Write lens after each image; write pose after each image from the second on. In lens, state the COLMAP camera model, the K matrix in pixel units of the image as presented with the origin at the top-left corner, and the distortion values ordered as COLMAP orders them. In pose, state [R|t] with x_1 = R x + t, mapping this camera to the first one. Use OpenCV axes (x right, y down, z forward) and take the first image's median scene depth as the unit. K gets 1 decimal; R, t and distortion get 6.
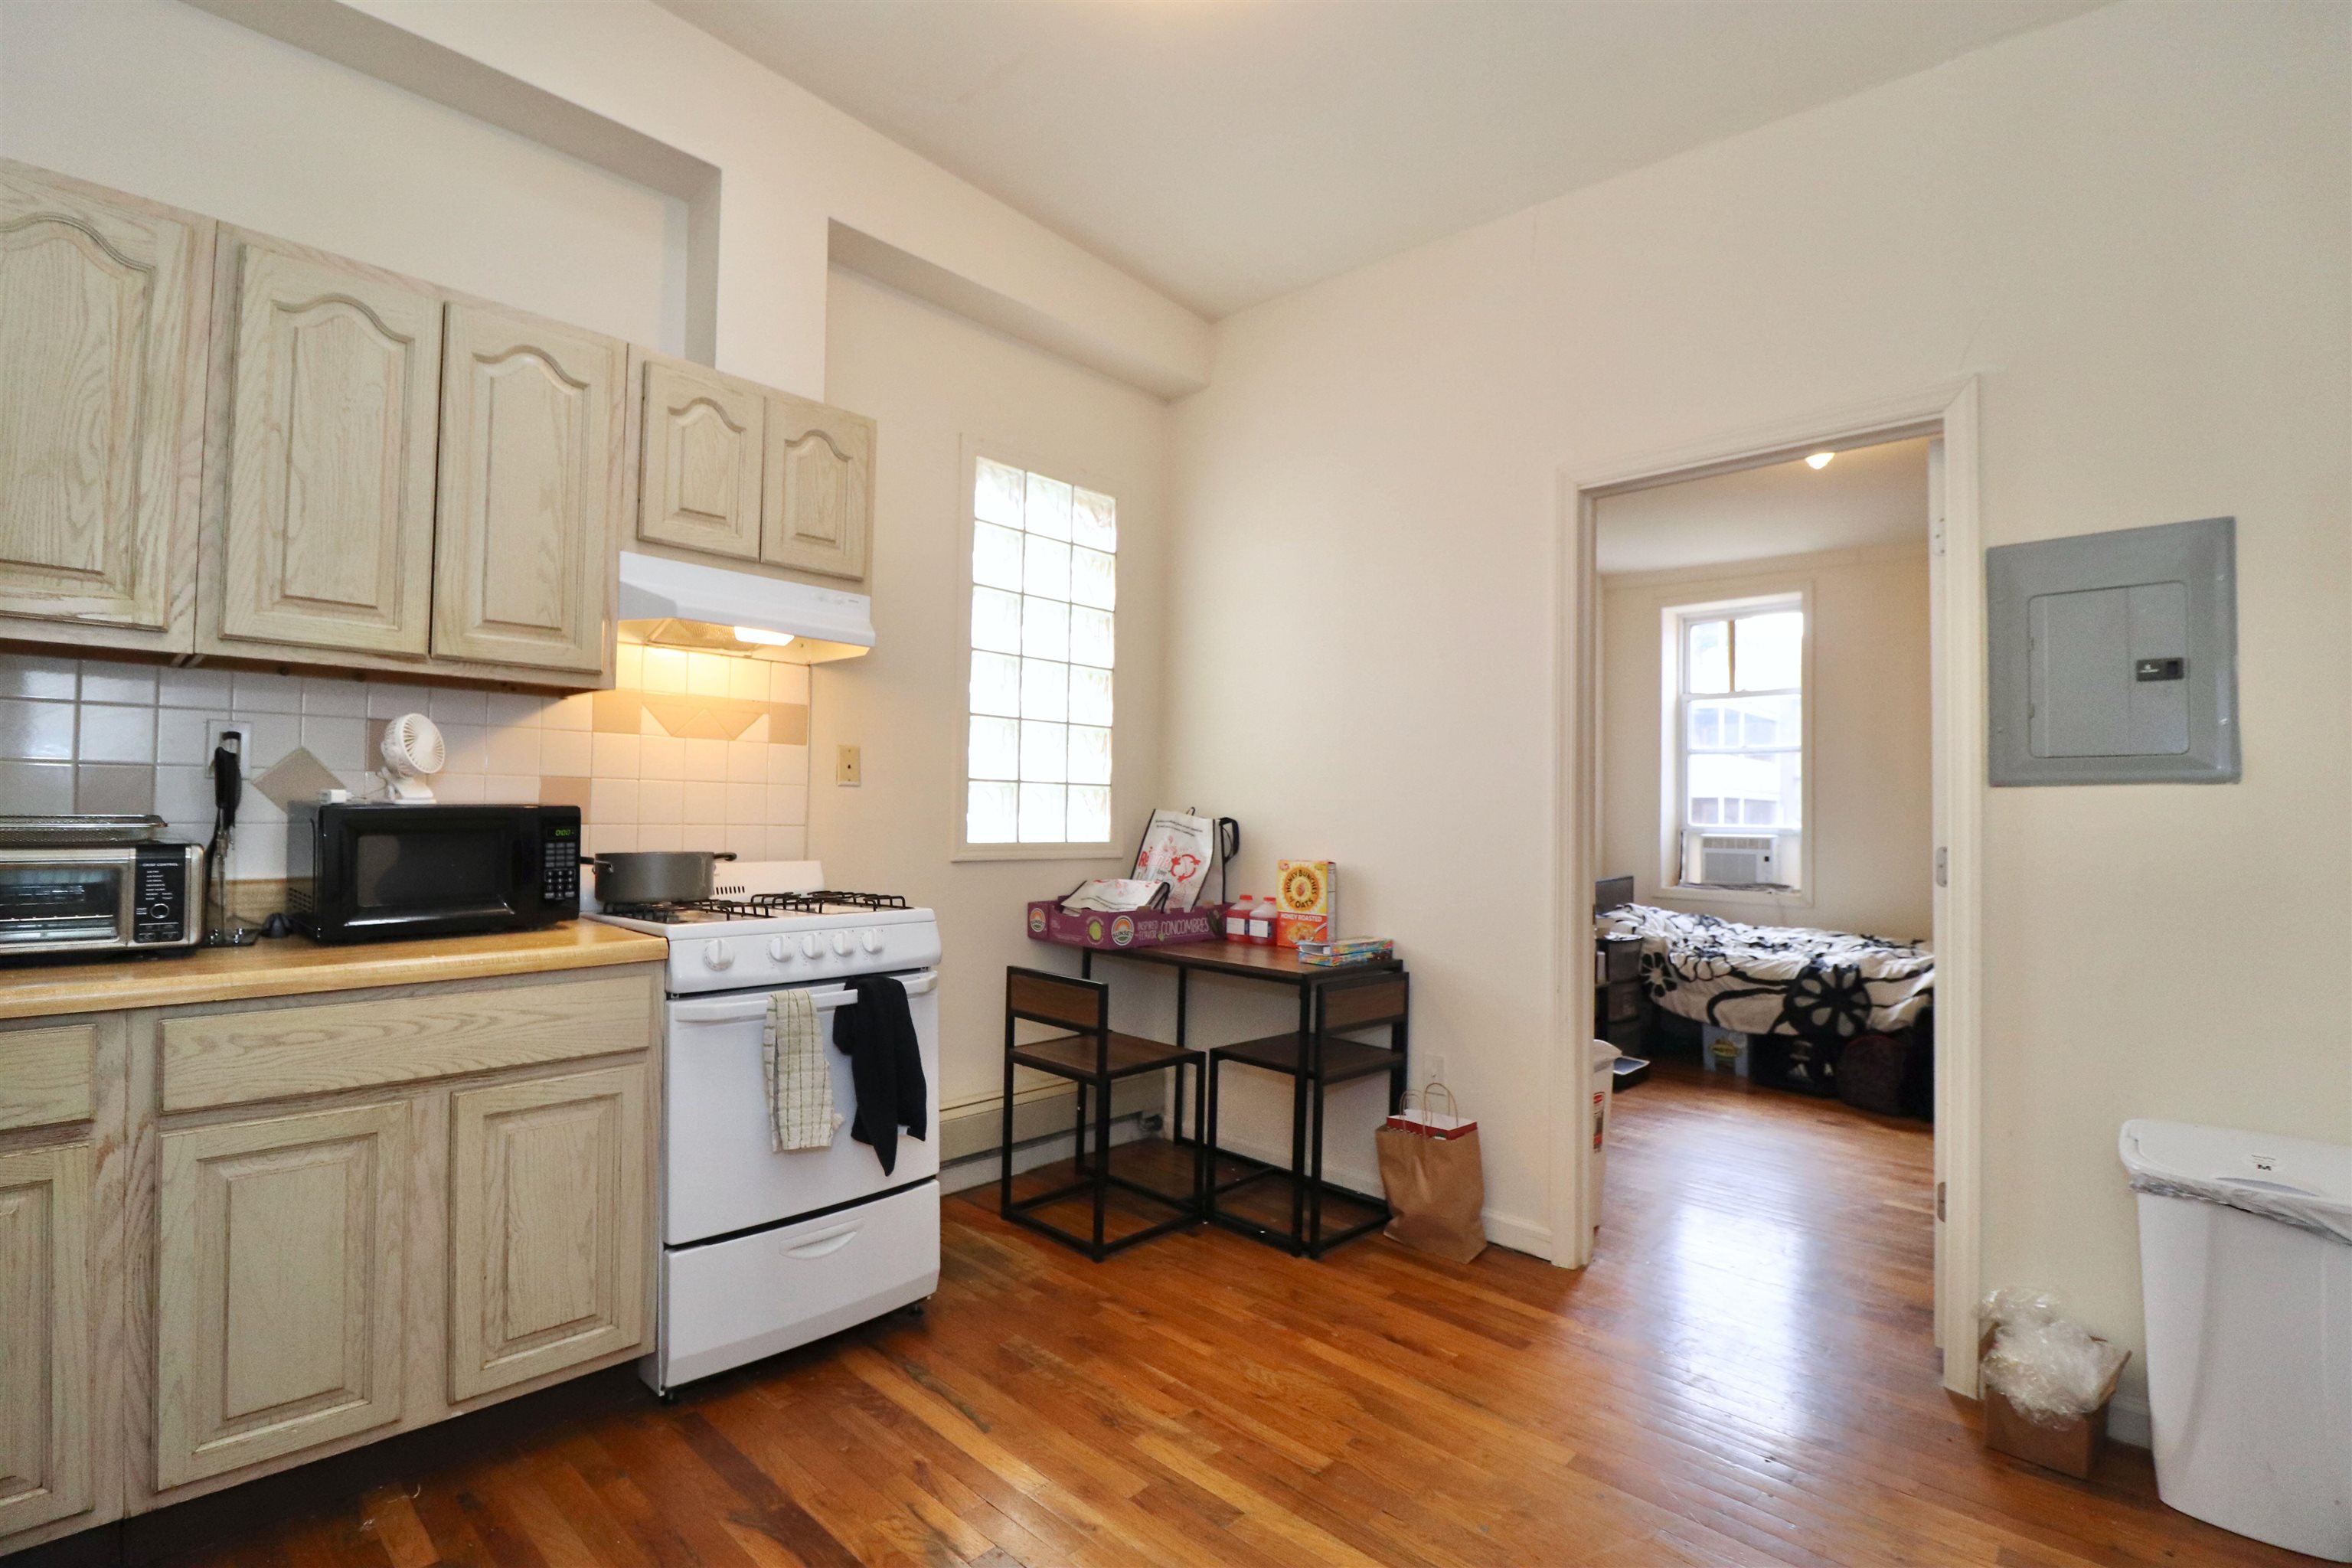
lens RADIAL K [[1092.8, 0, 1171.6], [0, 1092.8, 801.9], [0, 0, 1]] dist [-0.016174, -0.004058]
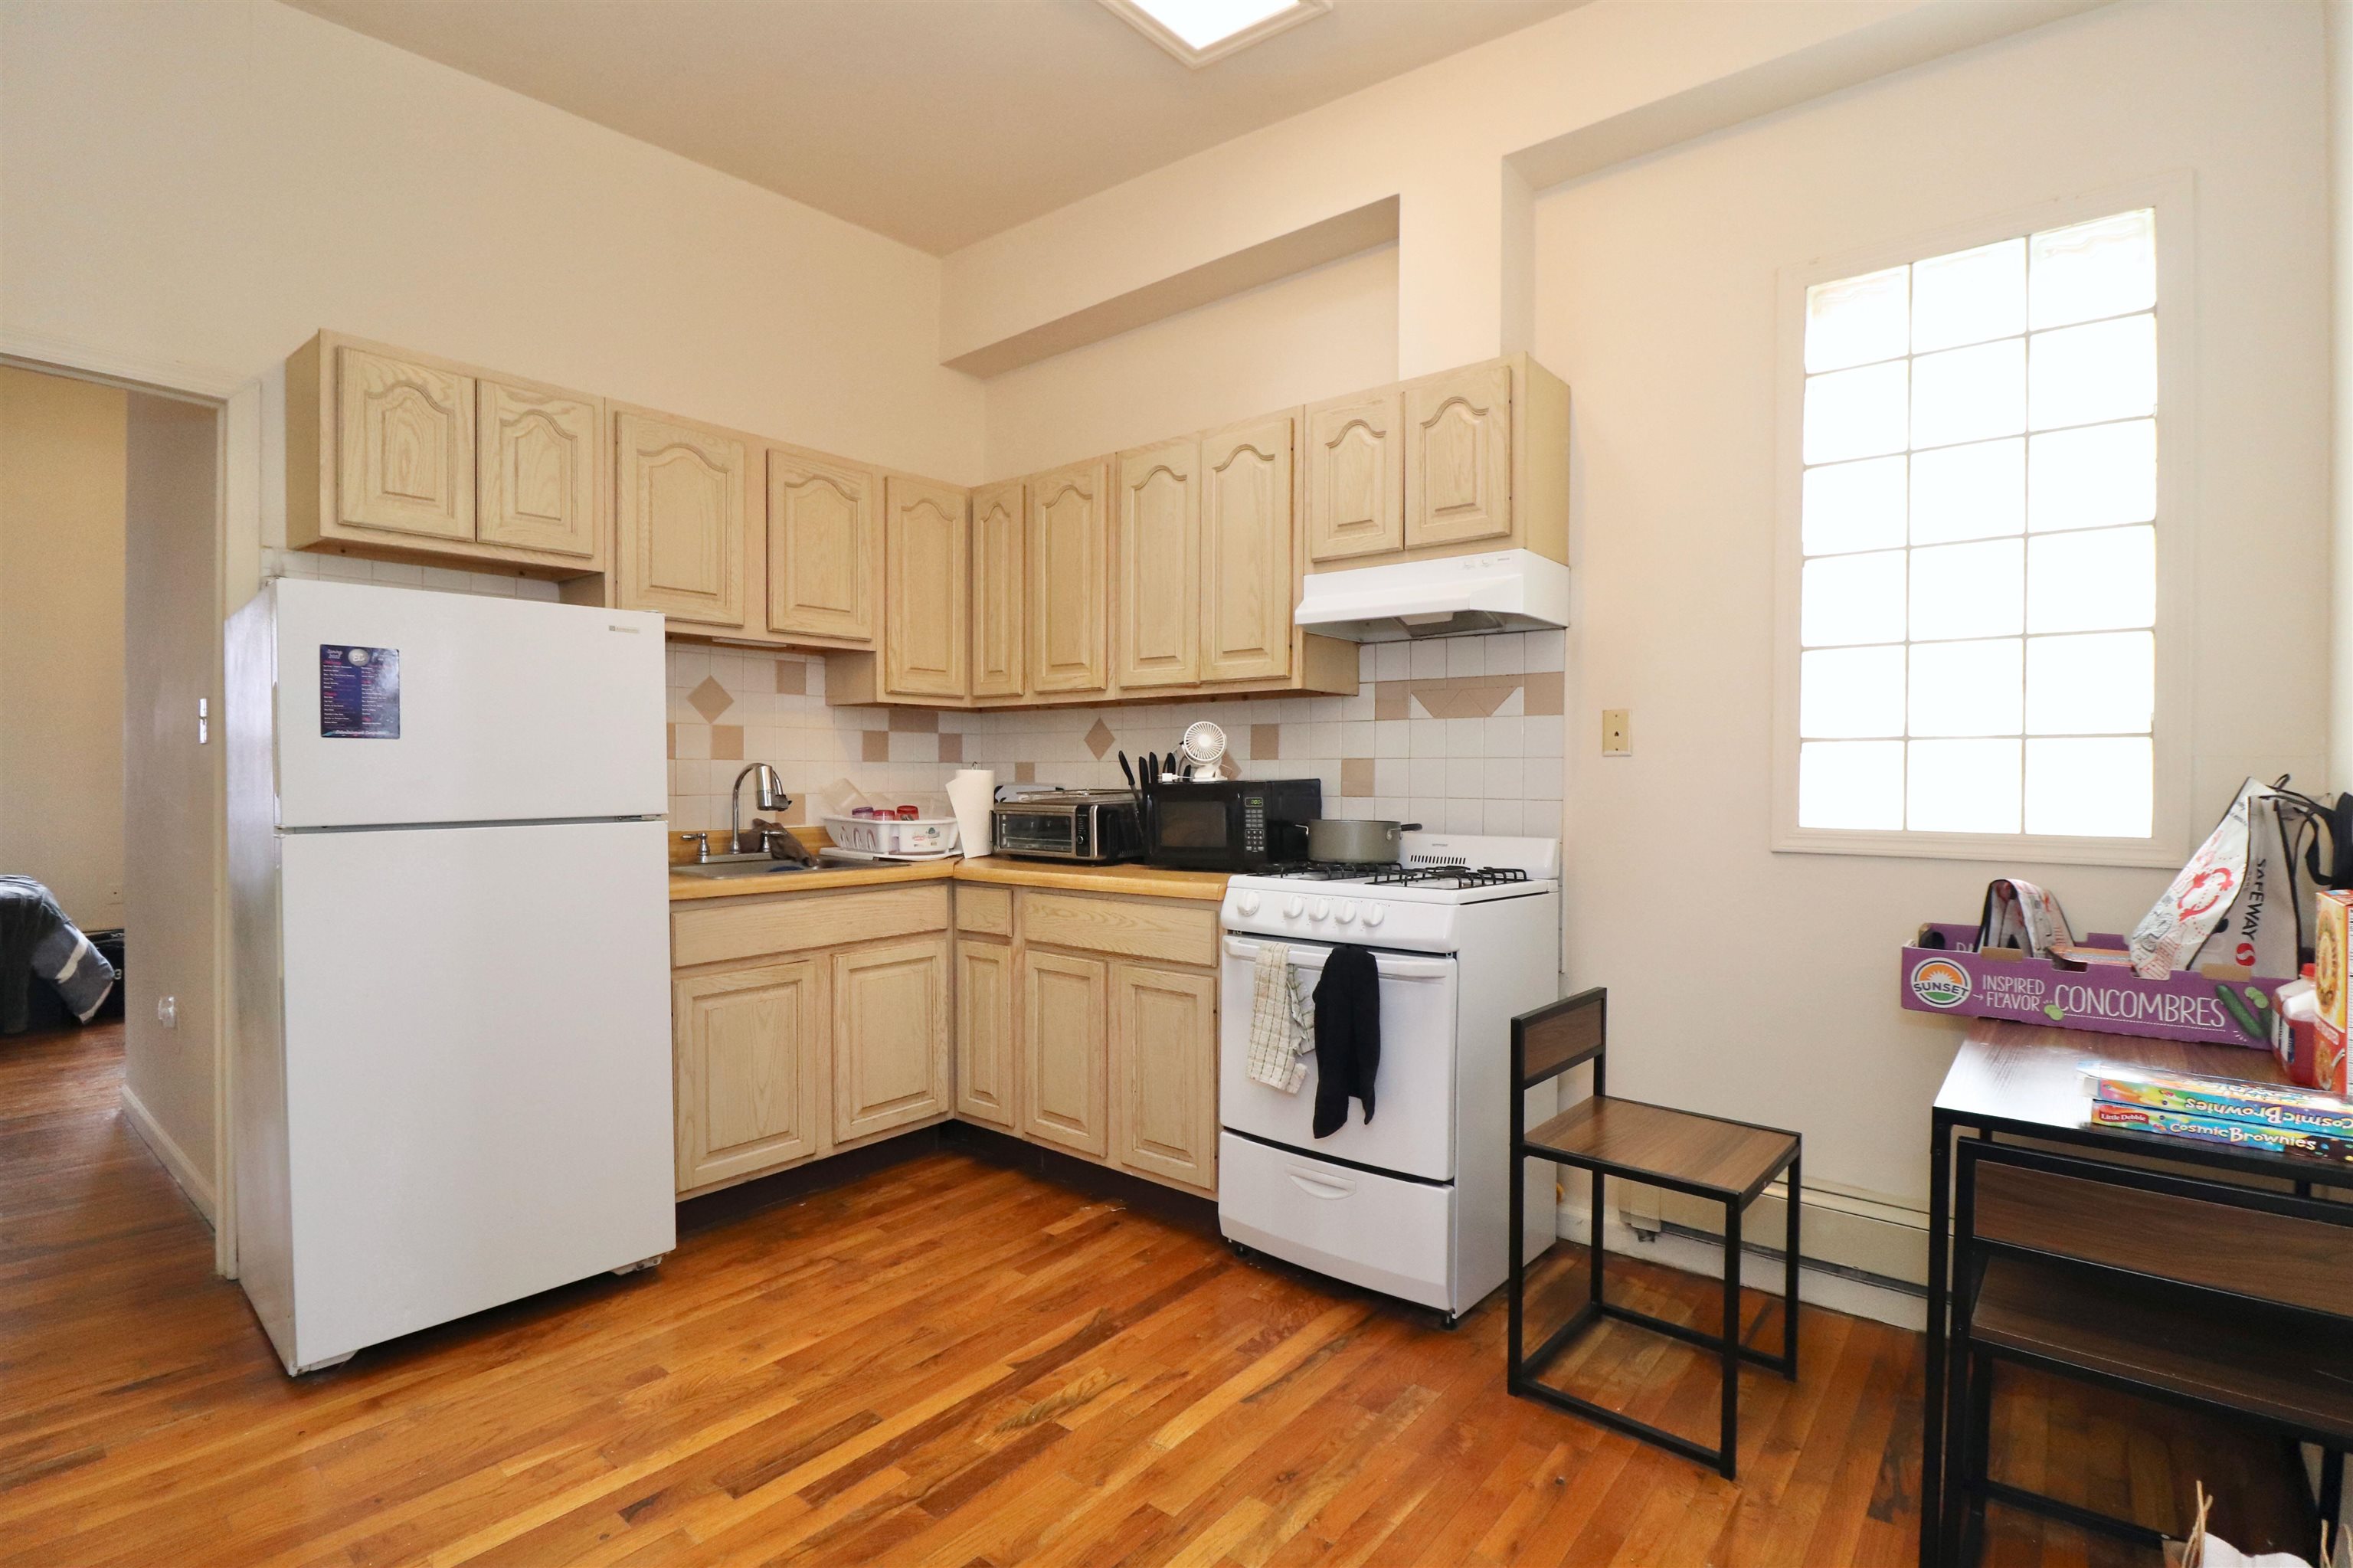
lens RADIAL K [[1093.3, 0, 1180.6], [0, 1093.3, 796.6], [0, 0, 1]] dist [-0.016174, -0.004058]
pose [[0.065169, 0.003284, -0.997869, 0.714791], [0.010805, 0.999934, 0.003996, 0.014013], [0.997816, -0.011042, 0.065129, 0.762860]]
